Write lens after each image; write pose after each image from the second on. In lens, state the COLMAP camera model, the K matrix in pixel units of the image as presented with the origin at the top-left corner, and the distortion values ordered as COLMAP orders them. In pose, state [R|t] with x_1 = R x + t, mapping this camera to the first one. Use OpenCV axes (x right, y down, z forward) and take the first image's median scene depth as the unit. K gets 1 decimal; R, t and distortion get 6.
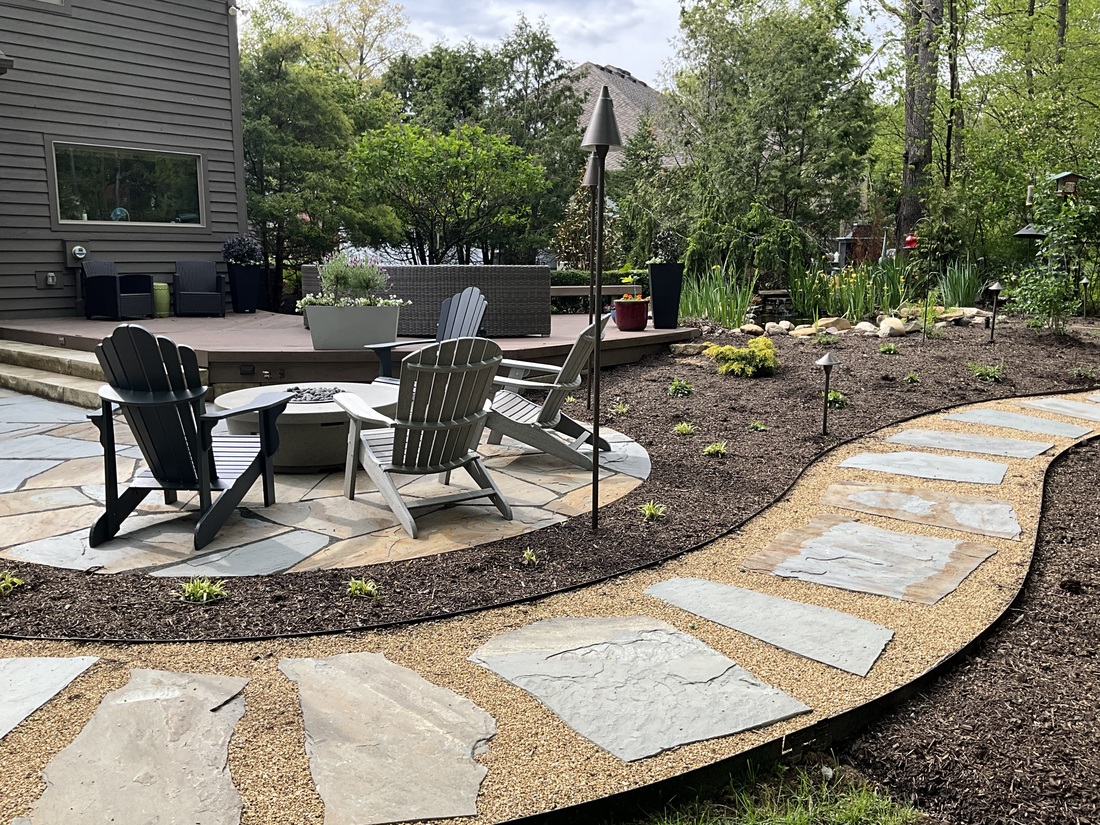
lens RADIAL K [[915.7, 0, 544.3], [0, 915.7, 413.4], [0, 0, 1]] dist [0.062669, -0.103306]
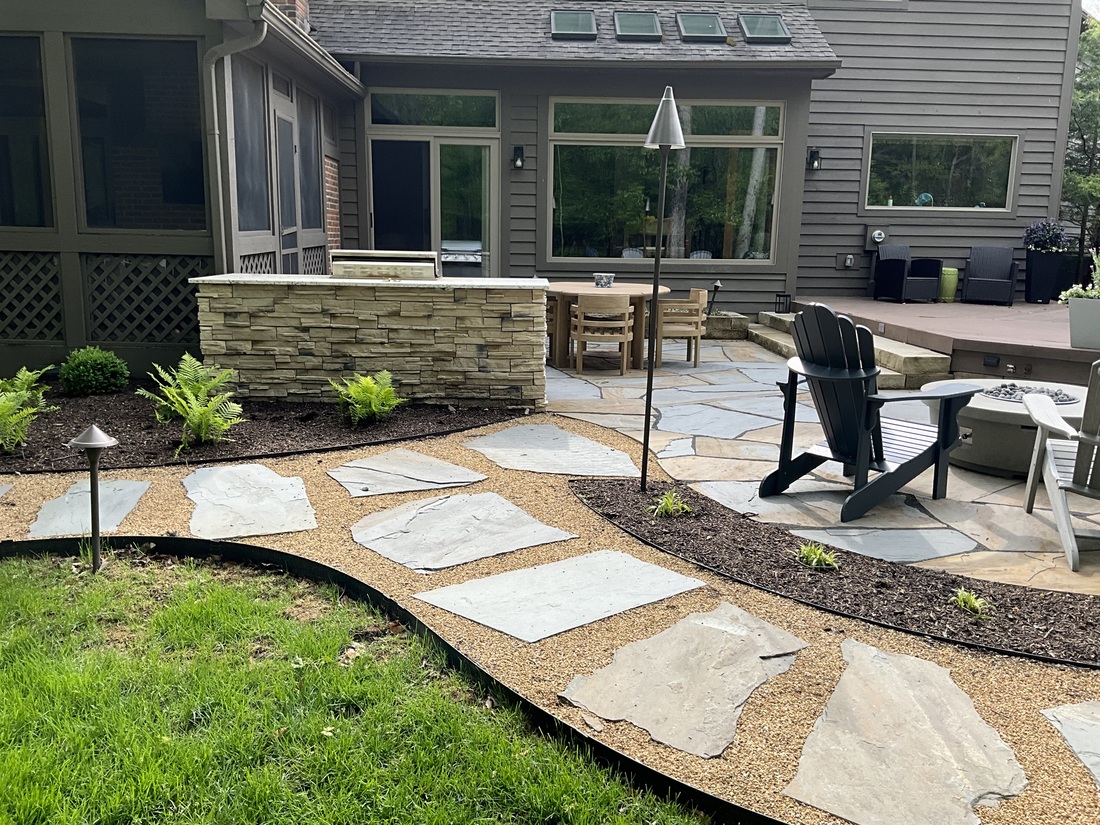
lens RADIAL K [[915.7, 0, 542.6], [0, 915.7, 407.3], [0, 0, 1]] dist [0.062669, -0.103306]
pose [[0.661916, 0.150152, -0.734385, 0.142722], [-0.143666, 0.986981, 0.072309, -0.006192], [0.735682, 0.057644, 0.674870, 0.041419]]
